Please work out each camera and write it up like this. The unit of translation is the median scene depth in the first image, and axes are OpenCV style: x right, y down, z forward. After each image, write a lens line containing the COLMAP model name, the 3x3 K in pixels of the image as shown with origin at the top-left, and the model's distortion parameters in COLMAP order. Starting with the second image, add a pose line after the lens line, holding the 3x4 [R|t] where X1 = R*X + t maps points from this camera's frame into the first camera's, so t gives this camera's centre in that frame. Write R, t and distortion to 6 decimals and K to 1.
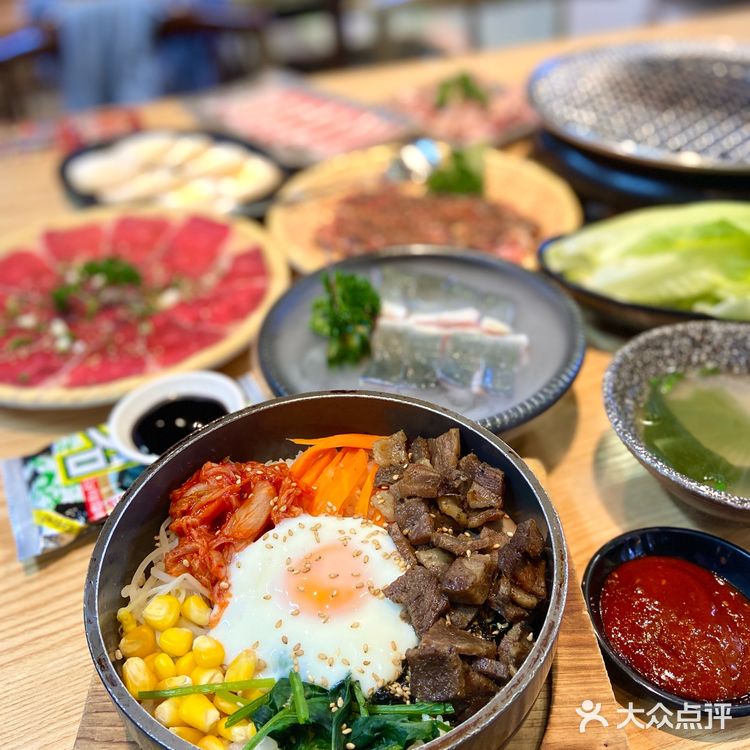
lens RADIAL K [[766.4, 0, 379.3], [0, 766.4, 366.7], [0, 0, 1]] dist [0.096077, -0.029556]
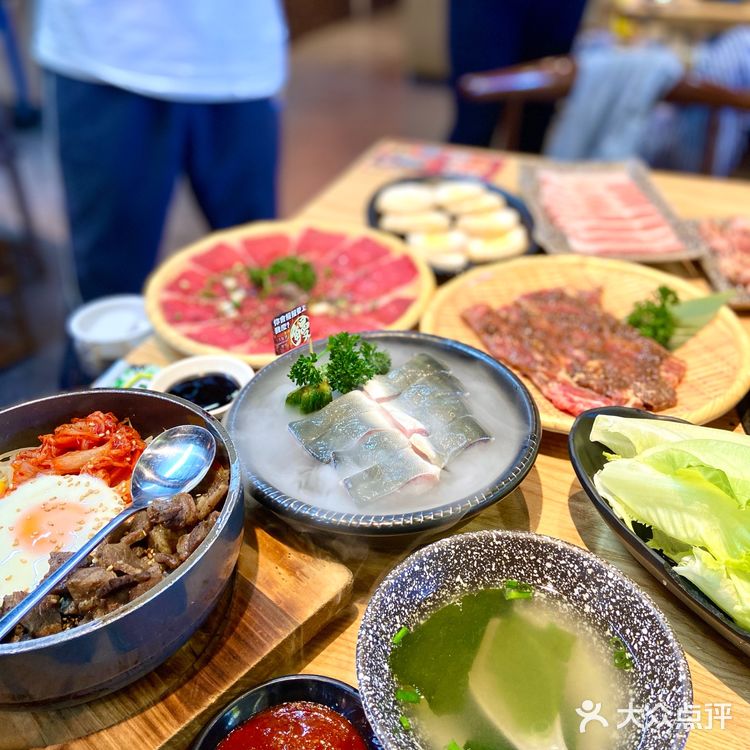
lens RADIAL K [[766.4, 0, 379.3], [0, 766.4, 366.7], [0, 0, 1]] dist [0.096077, -0.029556]
pose [[0.708591, 0.423879, -0.564115, 0.634303], [-0.445381, 0.888758, 0.108369, -0.228635], [0.547298, 0.174457, 0.818554, 0.134904]]
